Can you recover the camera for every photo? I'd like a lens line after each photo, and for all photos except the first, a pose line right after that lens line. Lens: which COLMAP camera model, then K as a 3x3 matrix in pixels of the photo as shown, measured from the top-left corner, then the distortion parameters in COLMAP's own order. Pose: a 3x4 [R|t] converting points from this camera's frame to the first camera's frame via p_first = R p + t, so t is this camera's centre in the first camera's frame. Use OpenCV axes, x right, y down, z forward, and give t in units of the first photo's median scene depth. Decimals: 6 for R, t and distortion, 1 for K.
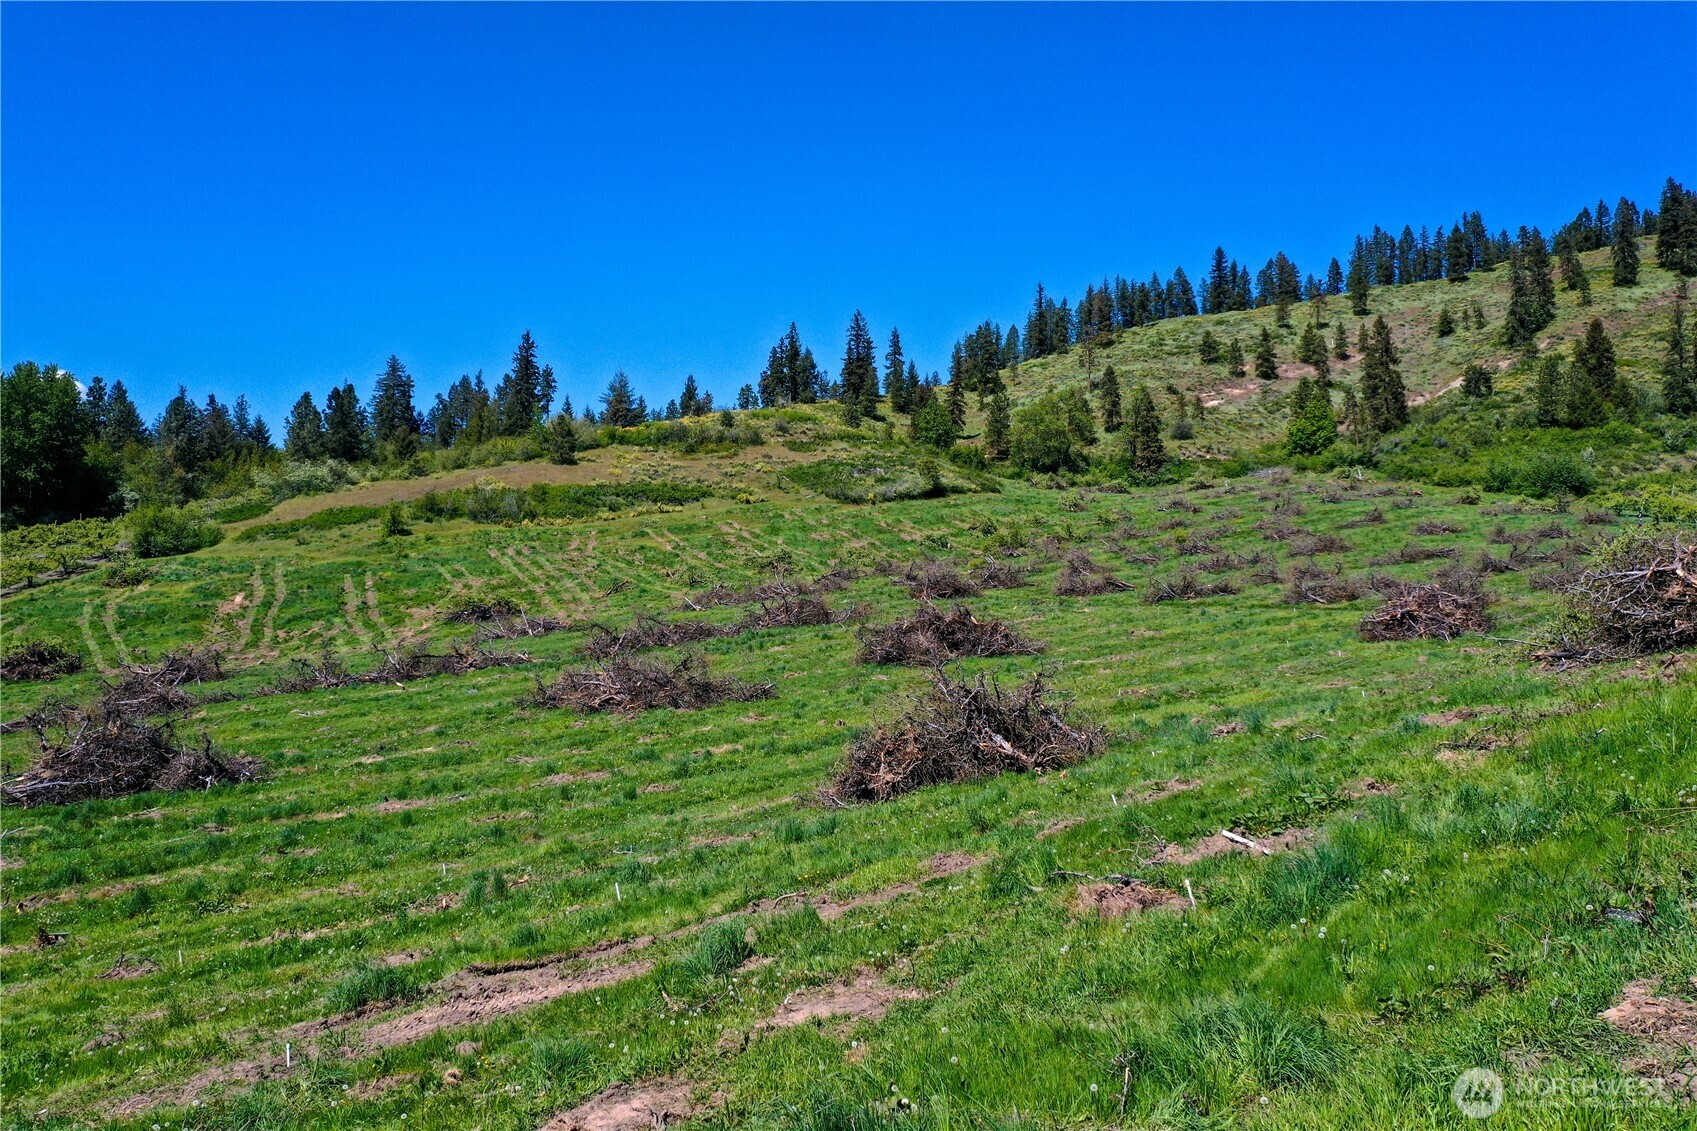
lens RADIAL K [[1332.7, 0, 846.1], [0, 1332.7, 566.9], [0, 0, 1]] dist [-0.005715, -0.002312]
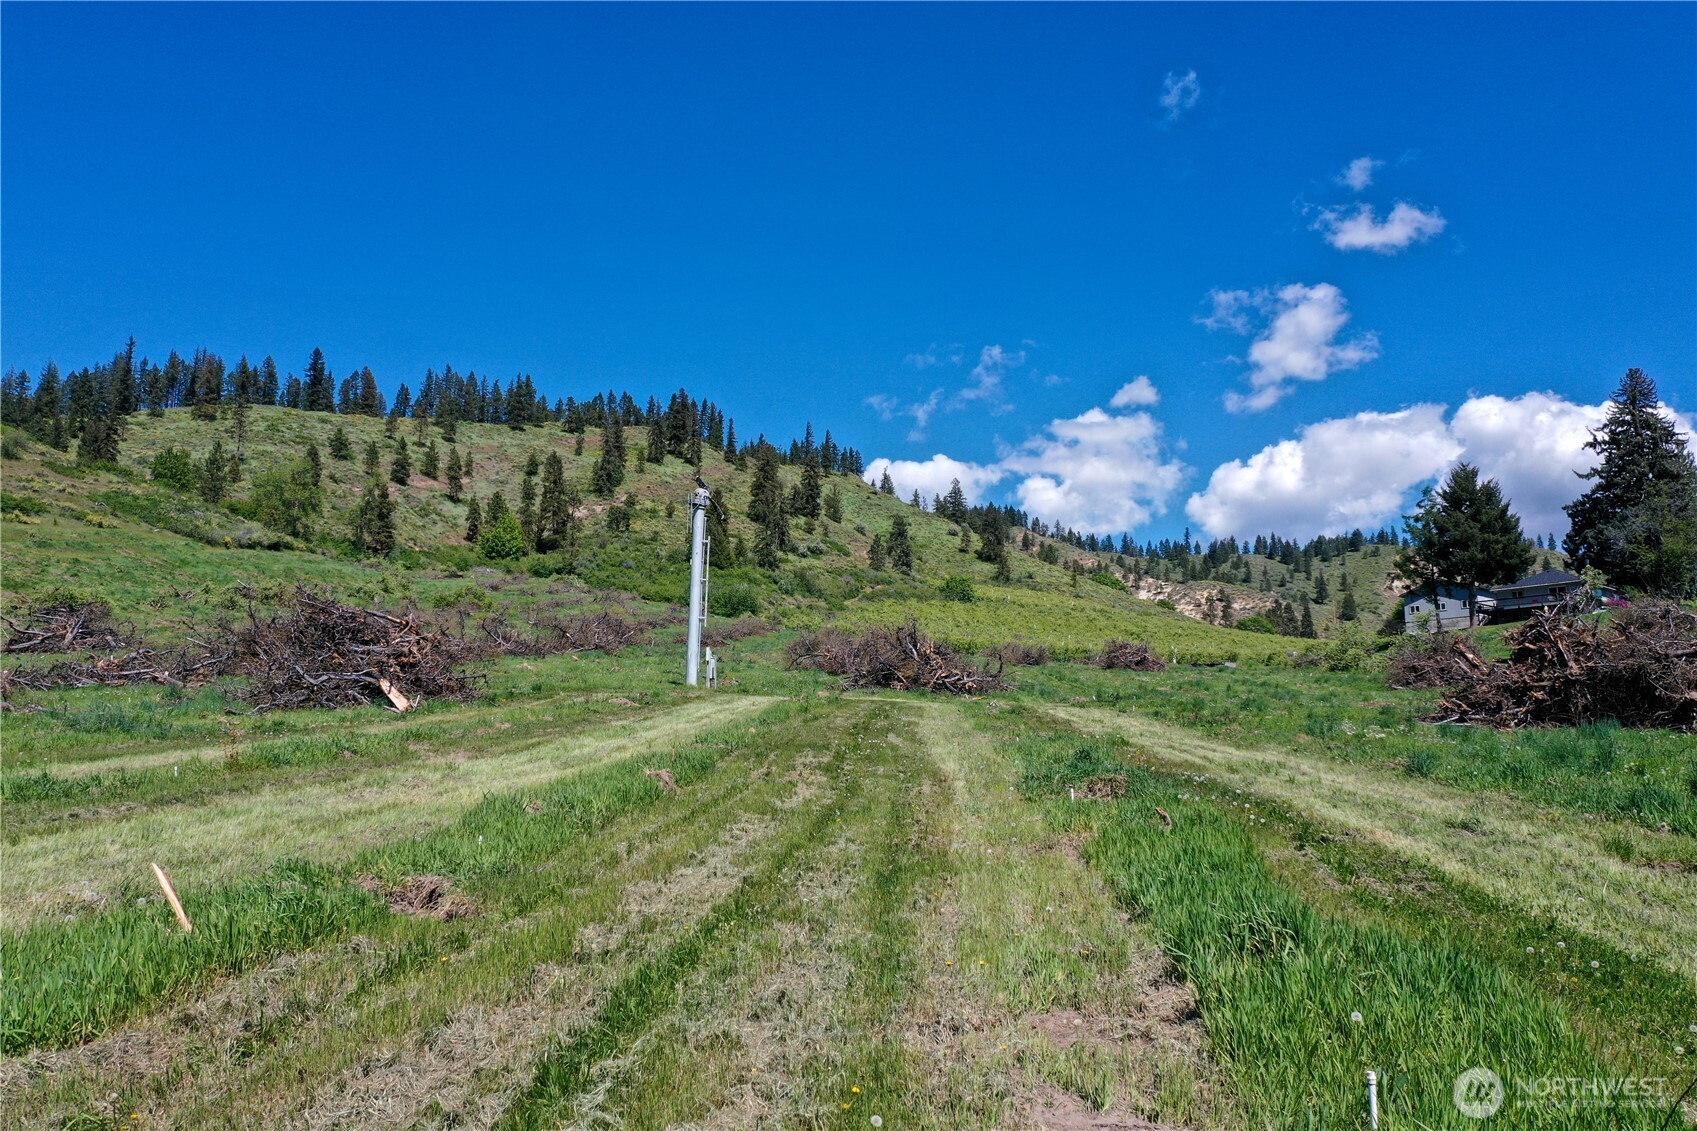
lens RADIAL K [[1332.7, 0, 846.1], [0, 1332.7, 566.9], [0, 0, 1]] dist [-0.005715, -0.002312]
pose [[0.651704, 0.134724, 0.746412, -0.207644], [-0.065060, 0.990401, -0.121957, 0.027852], [-0.755678, 0.030919, 0.654214, 0.021088]]
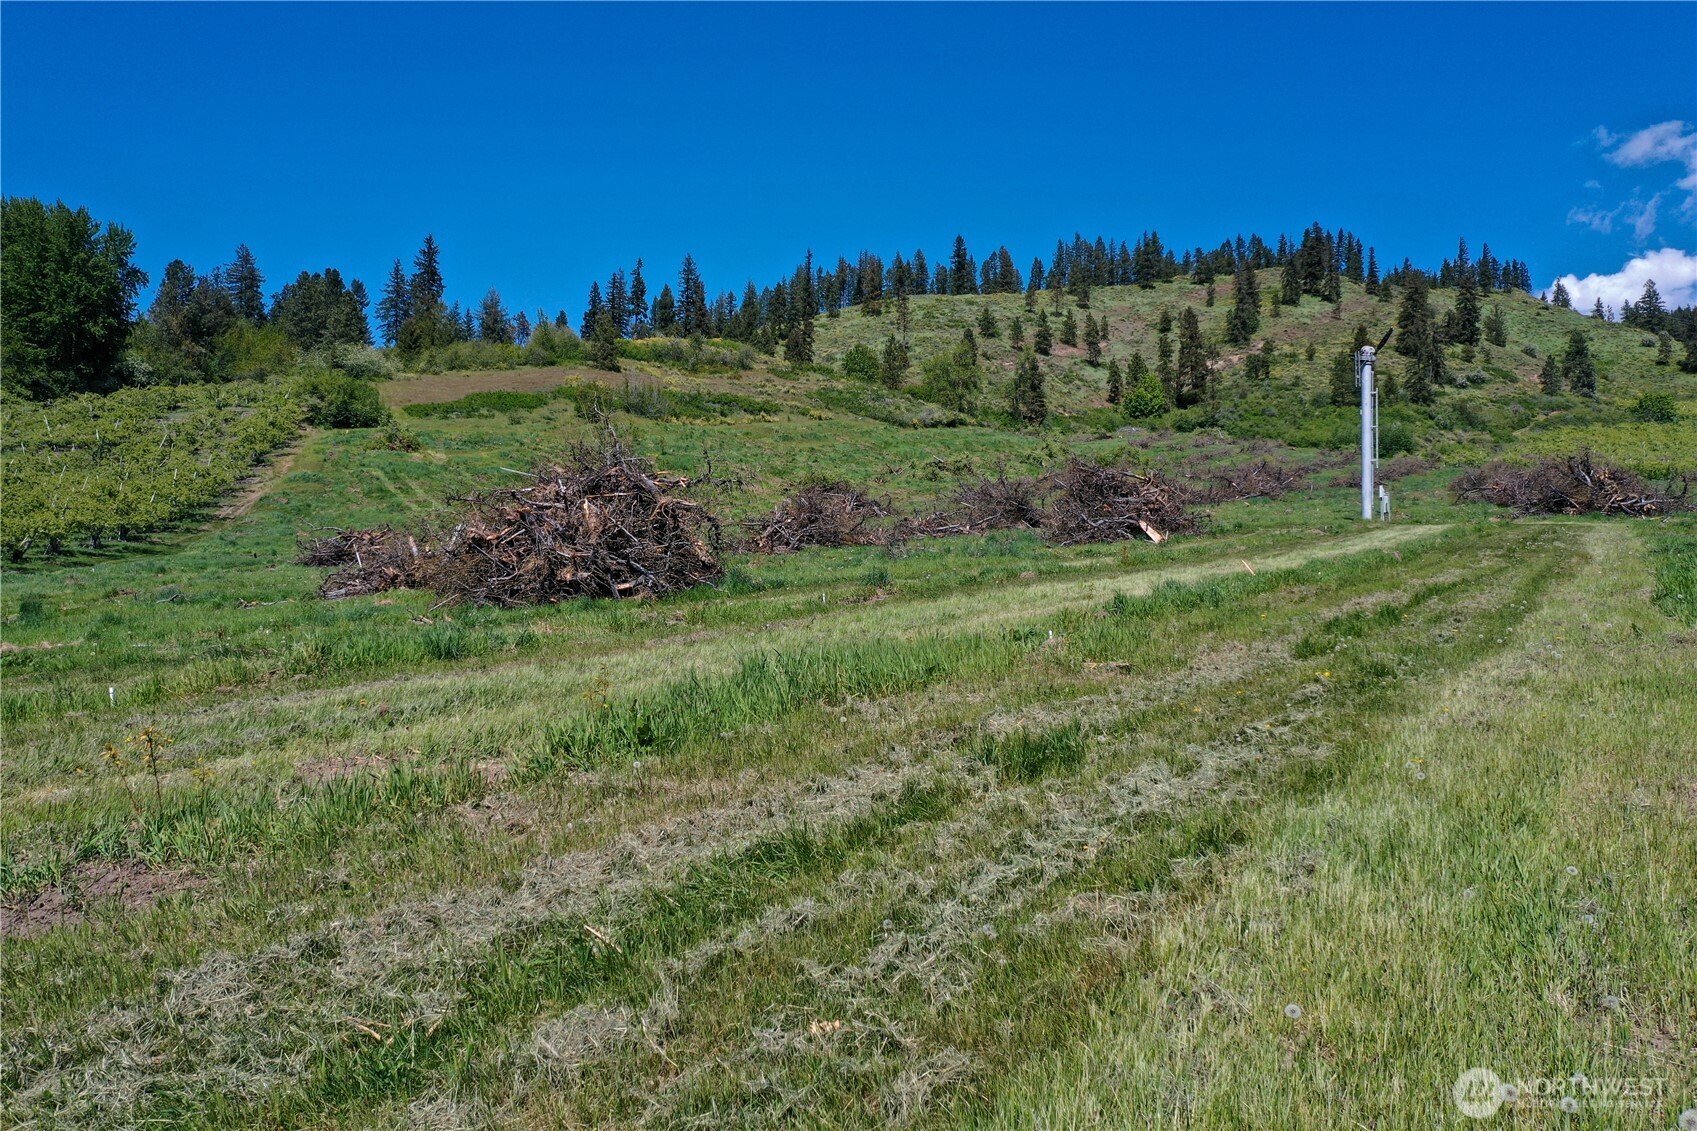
lens RADIAL K [[1332.7, 0, 846.1], [0, 1332.7, 566.9], [0, 0, 1]] dist [-0.005715, -0.002312]
pose [[0.924586, 0.024923, 0.380157, -0.233071], [-0.030846, 0.999479, 0.009495, 0.030470], [-0.379722, -0.020506, 0.924873, -0.001320]]
